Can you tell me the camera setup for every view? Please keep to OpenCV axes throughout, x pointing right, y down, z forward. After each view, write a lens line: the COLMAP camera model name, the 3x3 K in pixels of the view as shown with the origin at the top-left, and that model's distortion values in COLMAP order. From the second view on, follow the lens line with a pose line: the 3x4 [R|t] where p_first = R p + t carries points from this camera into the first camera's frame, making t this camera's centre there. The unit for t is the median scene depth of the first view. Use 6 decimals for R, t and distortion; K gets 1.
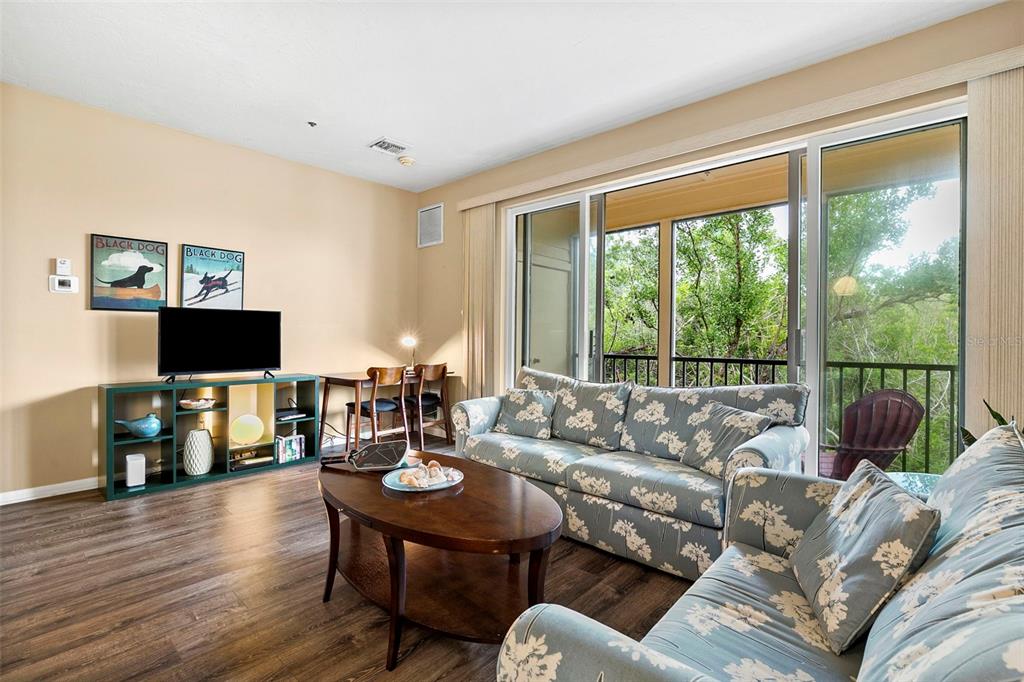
lens RADIAL K [[467.0, 0, 512.0], [0, 467.0, 341.0], [0, 0, 1]] dist [-0.002239, -0.000268]
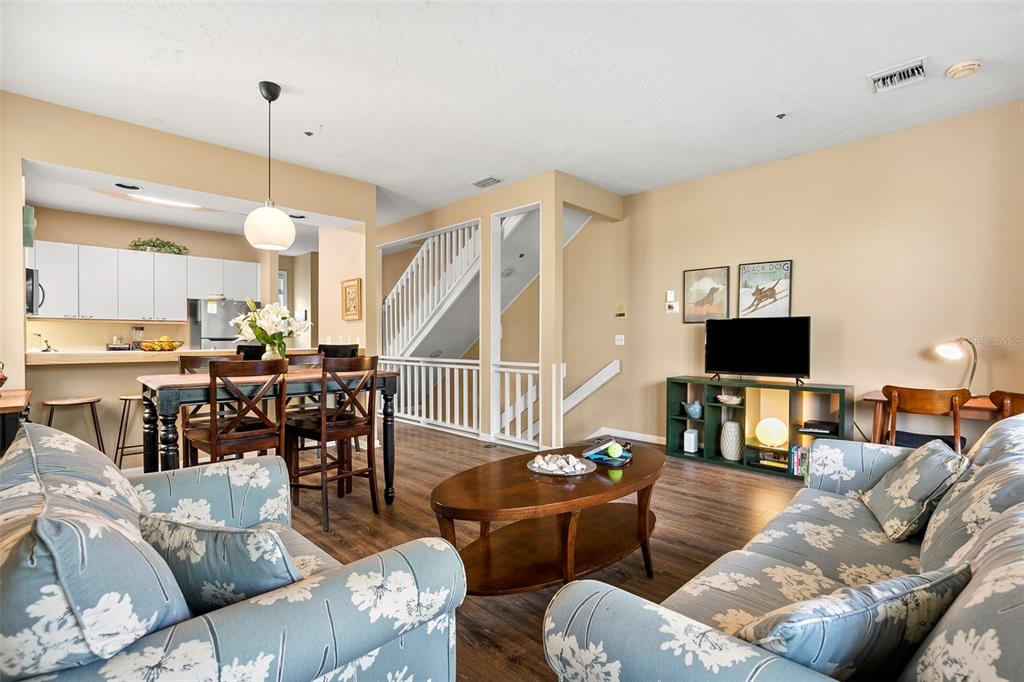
lens RADIAL K [[460.6, 0, 512.0], [0, 460.6, 341.0], [0, 0, 1]] dist [-0.017118, 0.006127]
pose [[-0.034664, 0.001133, -0.999398, 0.510997], [-0.013110, 0.999913, 0.001588, -0.008055], [0.999313, 0.013157, -0.034646, 0.494342]]
